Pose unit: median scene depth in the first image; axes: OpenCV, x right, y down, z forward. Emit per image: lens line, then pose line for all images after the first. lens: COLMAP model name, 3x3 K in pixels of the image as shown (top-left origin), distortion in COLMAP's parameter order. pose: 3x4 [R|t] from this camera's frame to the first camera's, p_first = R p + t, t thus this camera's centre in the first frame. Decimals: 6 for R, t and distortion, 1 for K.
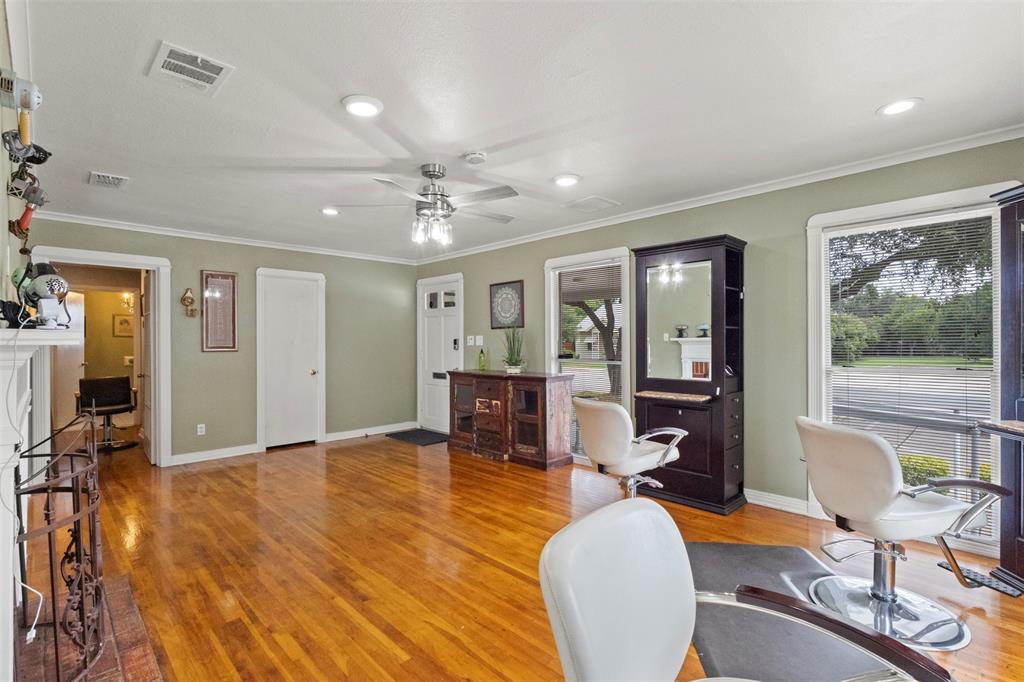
lens RADIAL K [[474.5, 0, 512.4], [0, 474.5, 342.5], [0, 0, 1]] dist [0.000338, 0.000034]
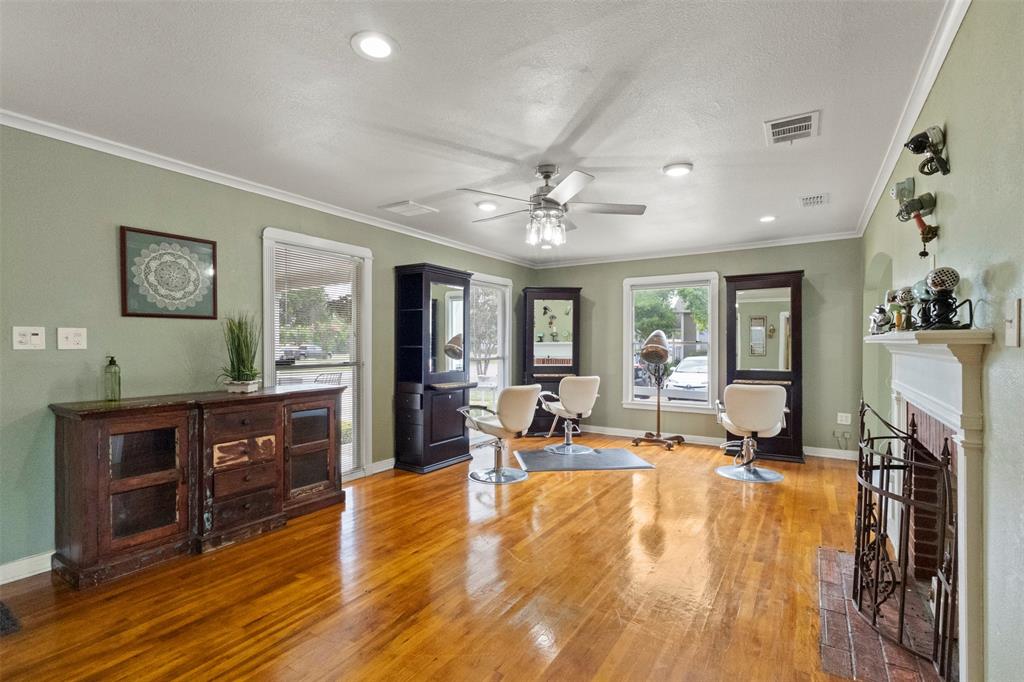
lens RADIAL K [[474.5, 0, 512.2], [0, 474.5, 346.1], [0, 0, 1]] dist [0.000338, 0.000034]
pose [[-0.223314, -0.003631, 0.974740, -0.687034], [-0.000947, 0.999993, 0.003508, 0.001150], [-0.974746, -0.000140, -0.223316, 0.789224]]
